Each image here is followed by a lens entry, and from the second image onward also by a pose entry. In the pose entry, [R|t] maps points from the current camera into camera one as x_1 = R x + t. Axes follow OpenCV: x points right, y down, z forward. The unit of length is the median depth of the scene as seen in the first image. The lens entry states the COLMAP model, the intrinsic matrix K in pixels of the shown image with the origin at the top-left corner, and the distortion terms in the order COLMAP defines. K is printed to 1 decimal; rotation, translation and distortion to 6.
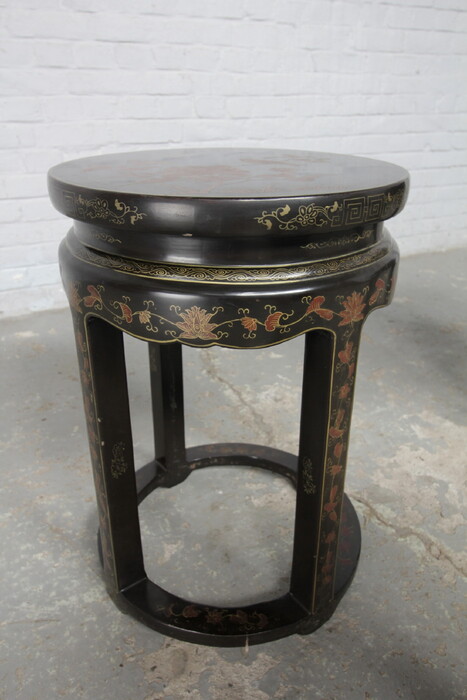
lens RADIAL K [[548.2, 0, 238.3], [0, 548.2, 348.5], [0, 0, 1]] dist [0.008727, -0.001651]
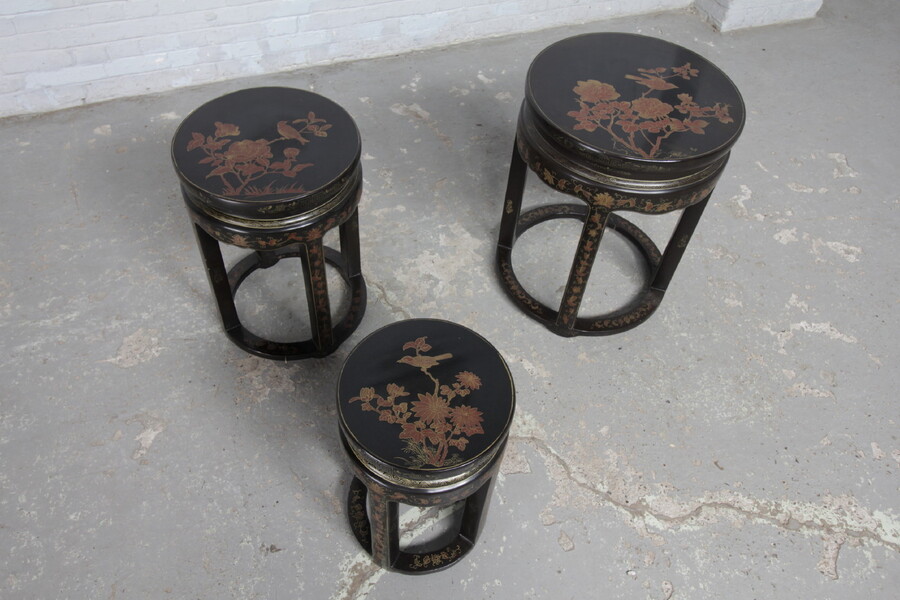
lens RADIAL K [[704.8, 0, 448.0], [0, 704.8, 290.3], [0, 0, 1]] dist [0.008727, -0.001651]
pose [[0.995862, 0.090880, -0.000159, 0.403748], [-0.082792, 0.907954, 0.410811, -0.566569], [0.037479, -0.409098, 0.911720, -0.867835]]
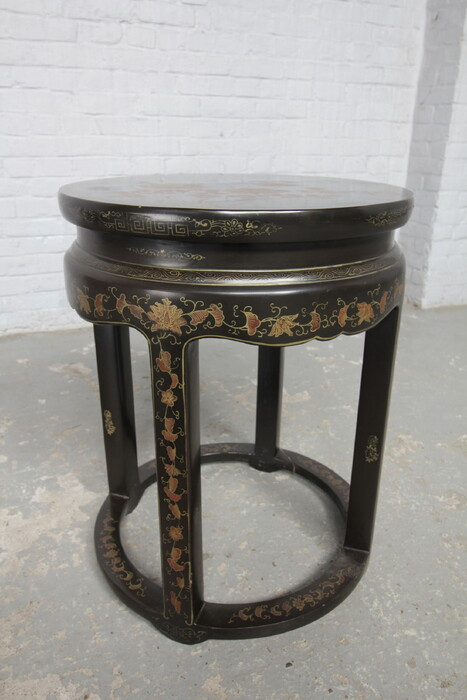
lens RADIAL K [[546.9, 0, 240.7], [0, 546.9, 346.4], [0, 0, 1]] dist [0.012353, -0.003753]
pose [[0.997267, 0.033704, -0.065752, 0.850736], [-0.038470, 0.996618, -0.072616, -0.065847], [0.063083, 0.074947, 0.995190, 0.018448]]
